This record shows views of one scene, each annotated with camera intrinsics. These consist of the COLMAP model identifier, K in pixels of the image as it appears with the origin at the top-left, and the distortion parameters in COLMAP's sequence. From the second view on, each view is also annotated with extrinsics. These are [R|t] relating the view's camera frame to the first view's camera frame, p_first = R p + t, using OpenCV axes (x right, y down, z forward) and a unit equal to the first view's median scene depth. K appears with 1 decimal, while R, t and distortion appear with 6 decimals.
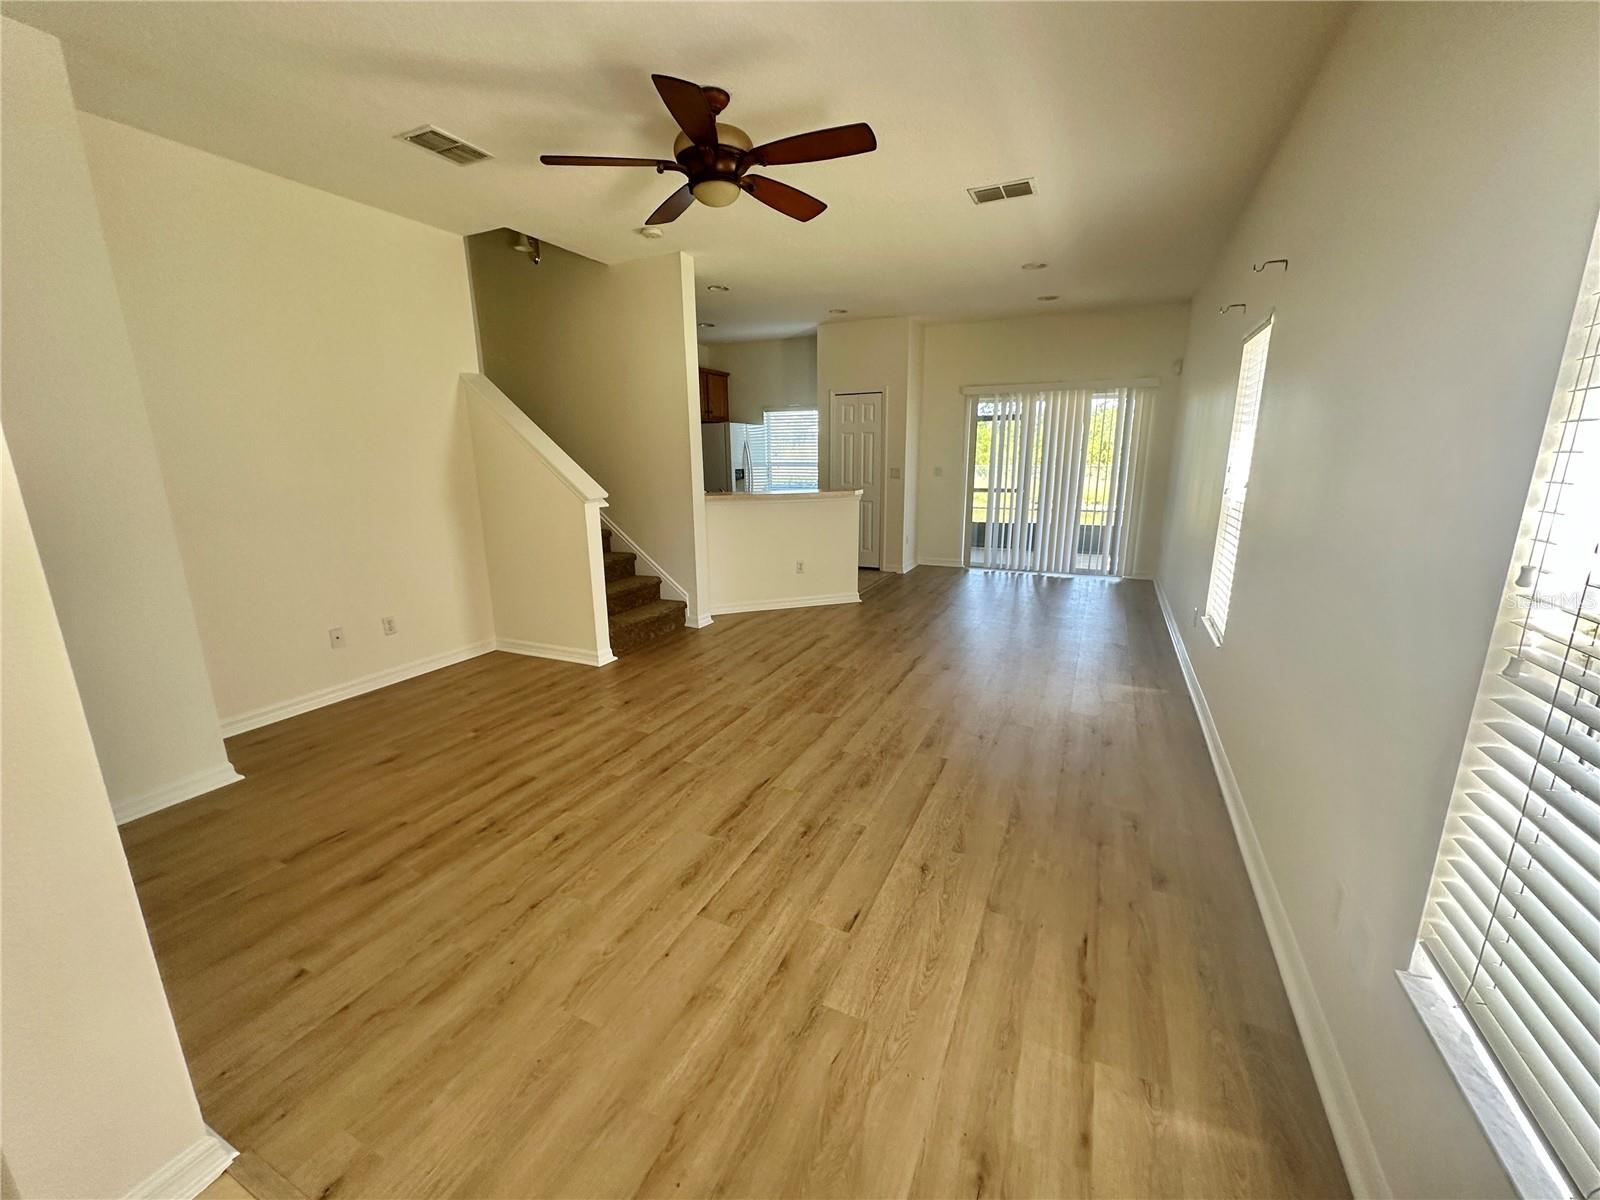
lens RADIAL K [[635.3, 0, 801.6], [0, 635.3, 600.9], [0, 0, 1]] dist [-0.000281, -0.000354]
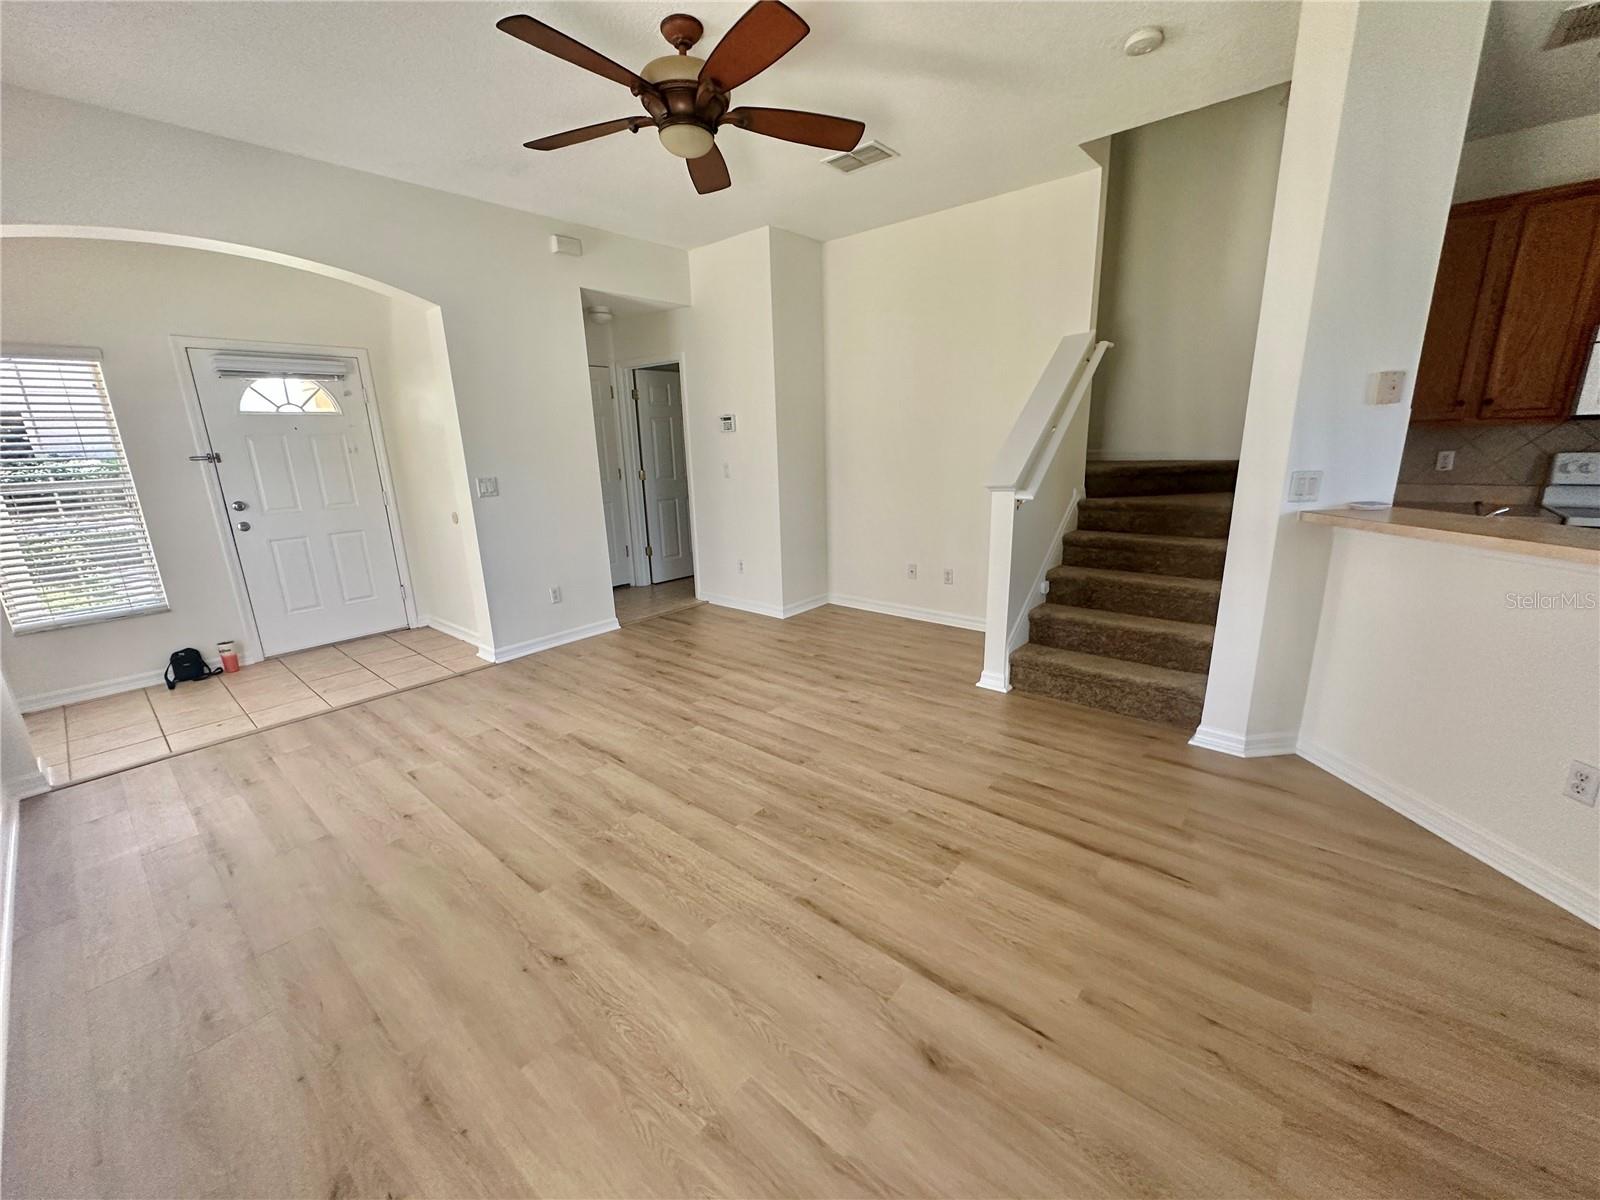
lens RADIAL K [[635.3, 0, 799.9], [0, 635.3, 600.4], [0, 0, 1]] dist [-0.000281, -0.000354]
pose [[-0.260864, 0.258944, -0.929999, 0.669407], [-0.189744, 0.930810, 0.312393, -0.297252], [0.946545, 0.257954, -0.193682, 1.234910]]
